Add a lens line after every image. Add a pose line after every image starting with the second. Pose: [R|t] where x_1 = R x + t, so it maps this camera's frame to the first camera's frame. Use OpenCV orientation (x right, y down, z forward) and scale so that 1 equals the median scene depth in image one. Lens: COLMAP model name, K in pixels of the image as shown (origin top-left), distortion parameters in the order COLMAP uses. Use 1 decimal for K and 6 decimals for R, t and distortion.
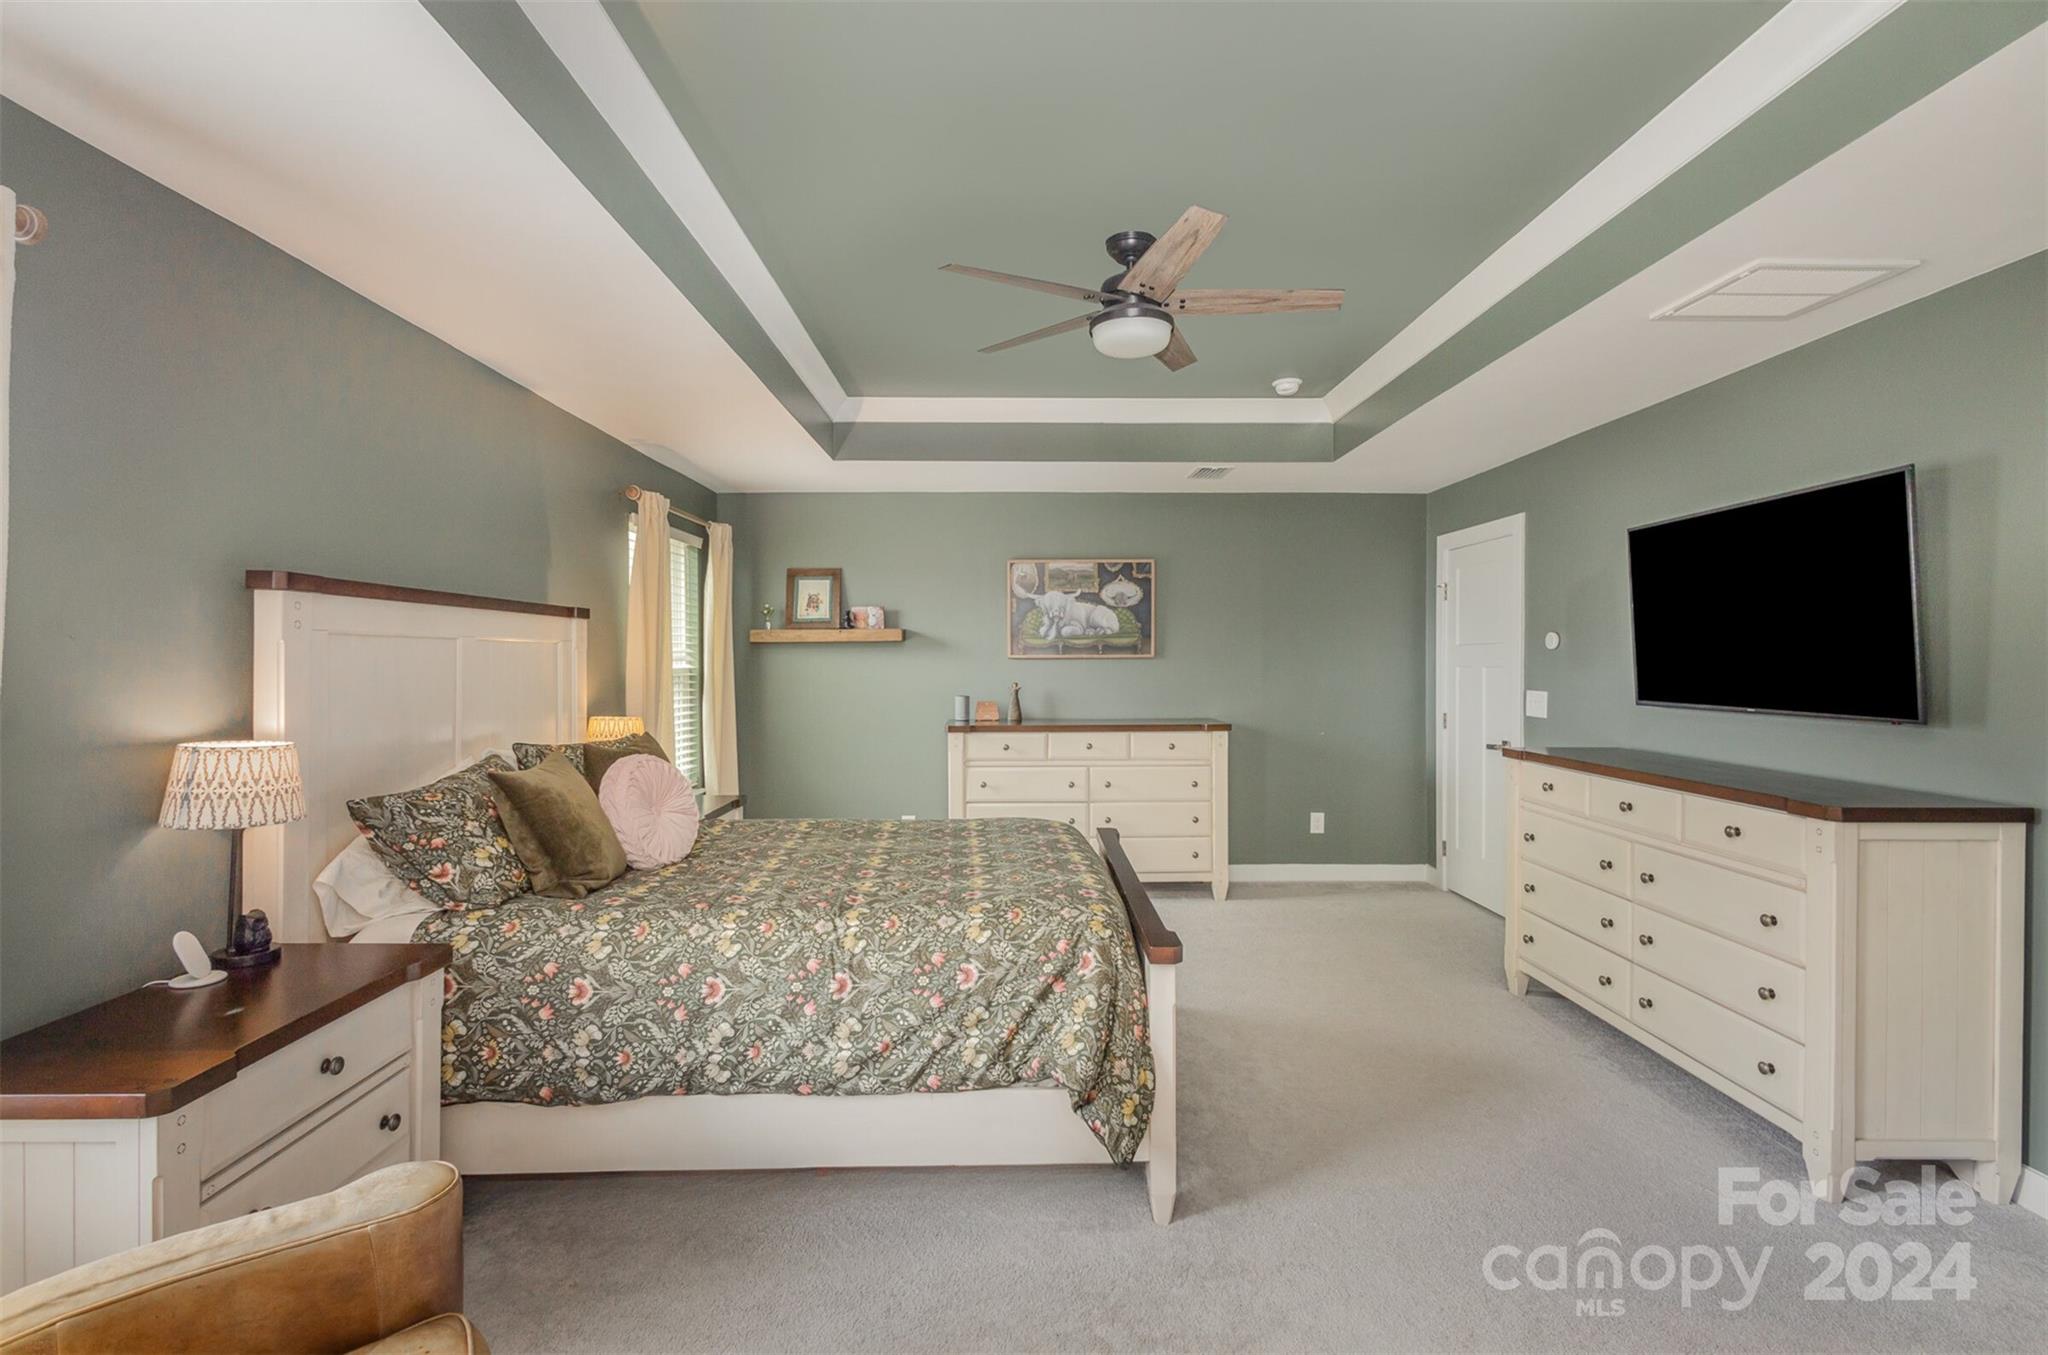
lens RADIAL K [[957.9, 0, 1035.1], [0, 957.9, 669.3], [0, 0, 1]] dist [0.005843, 0.000533]
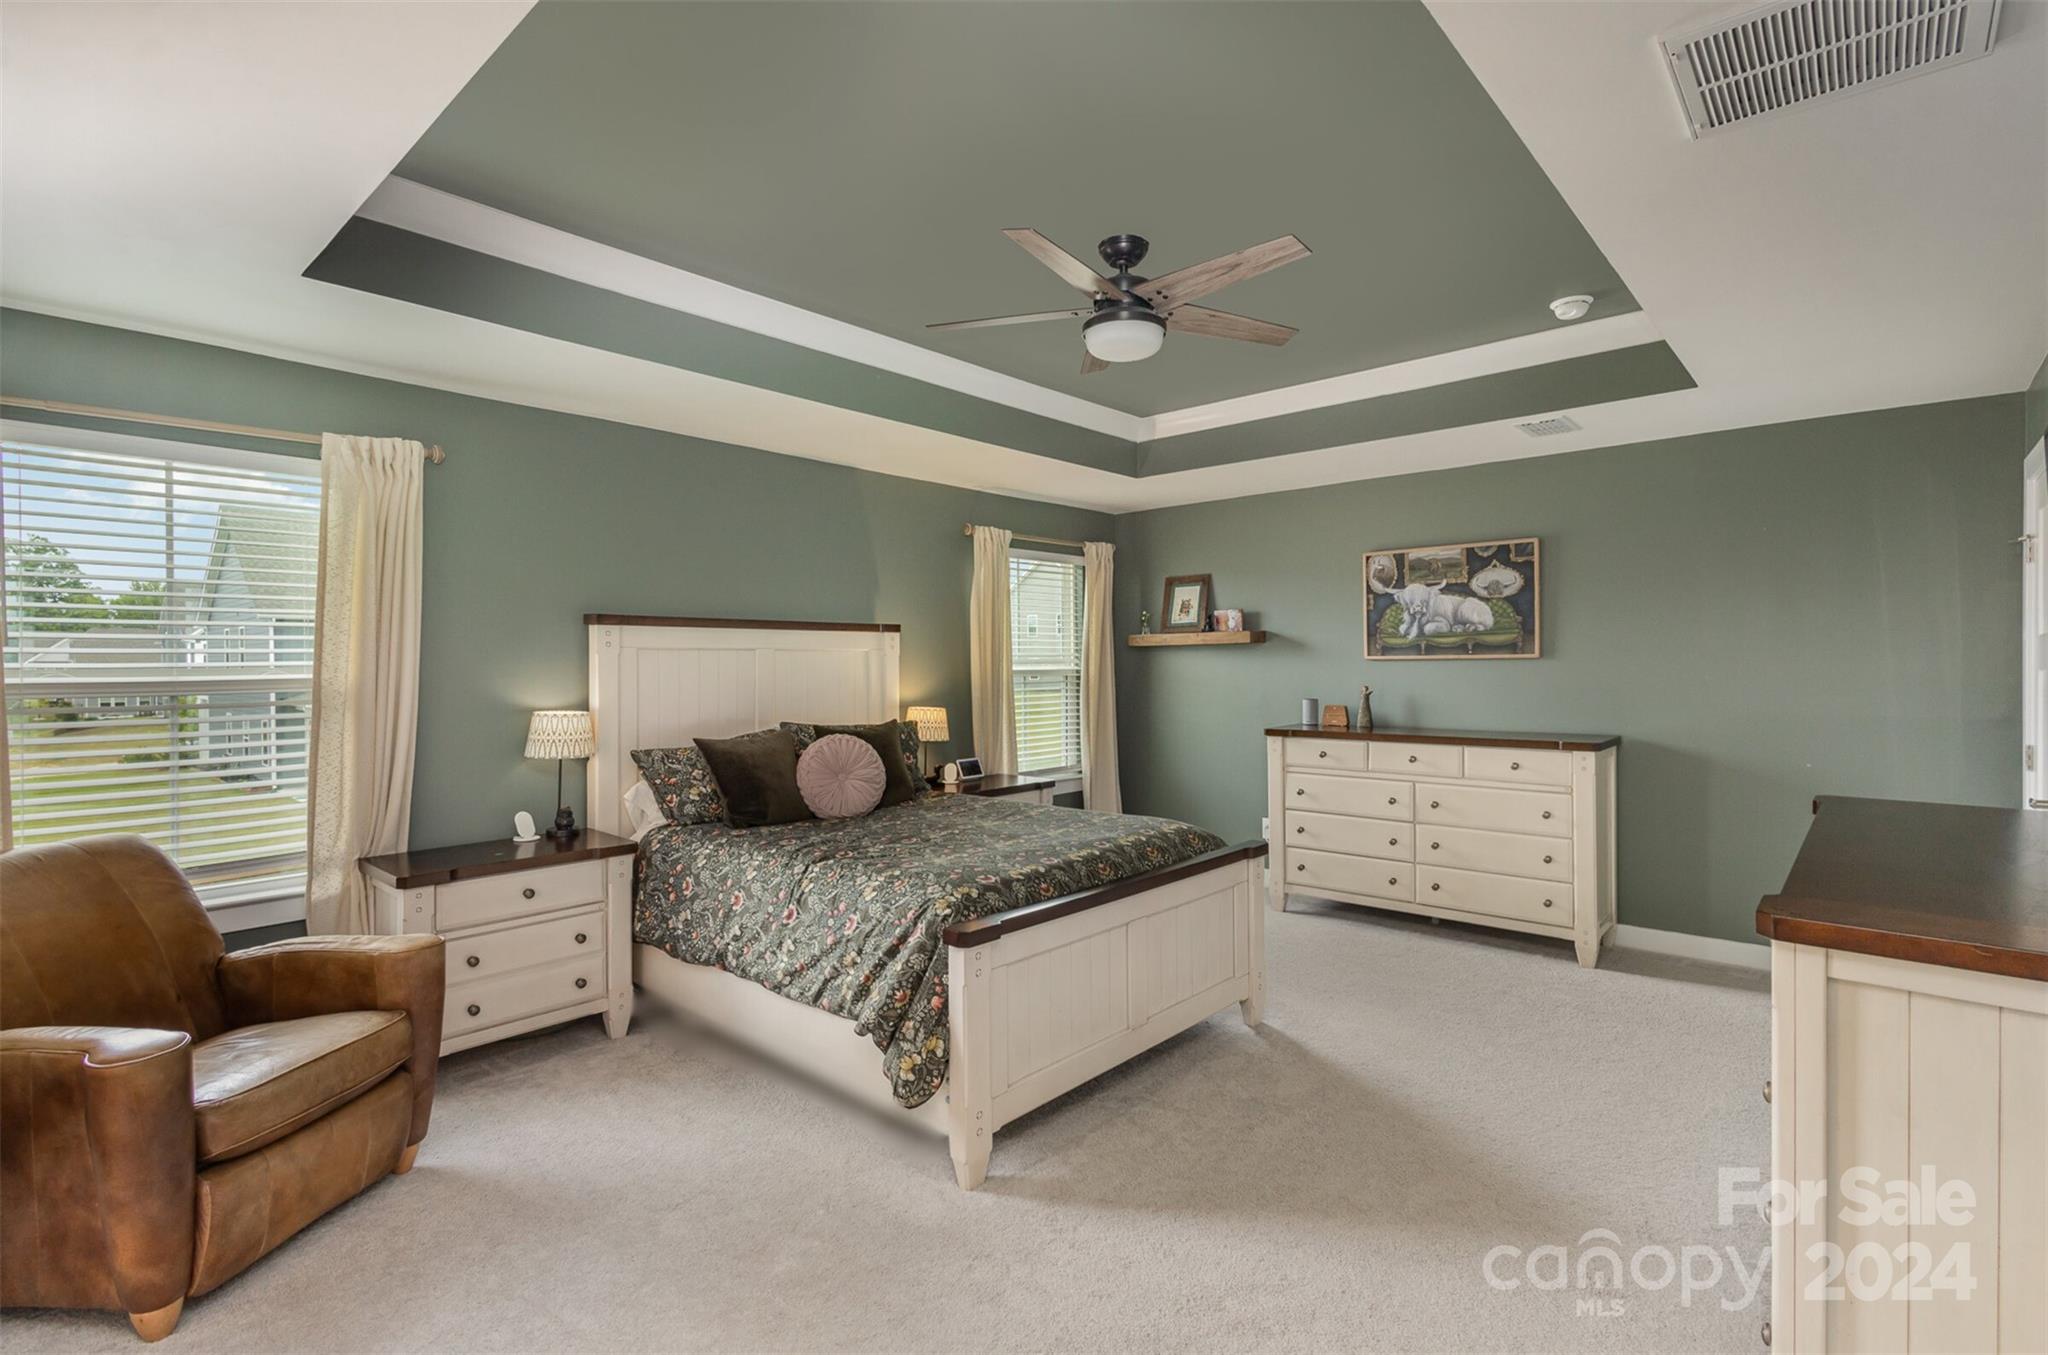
lens RADIAL K [[957.9, 0, 1033.2], [0, 957.9, 671.0], [0, 0, 1]] dist [0.005843, 0.000533]
pose [[0.731477, 0.003904, -0.681855, 0.564453], [-0.002369, 0.999992, 0.003184, -0.003978], [0.681862, -0.000714, 0.731481, 0.163168]]
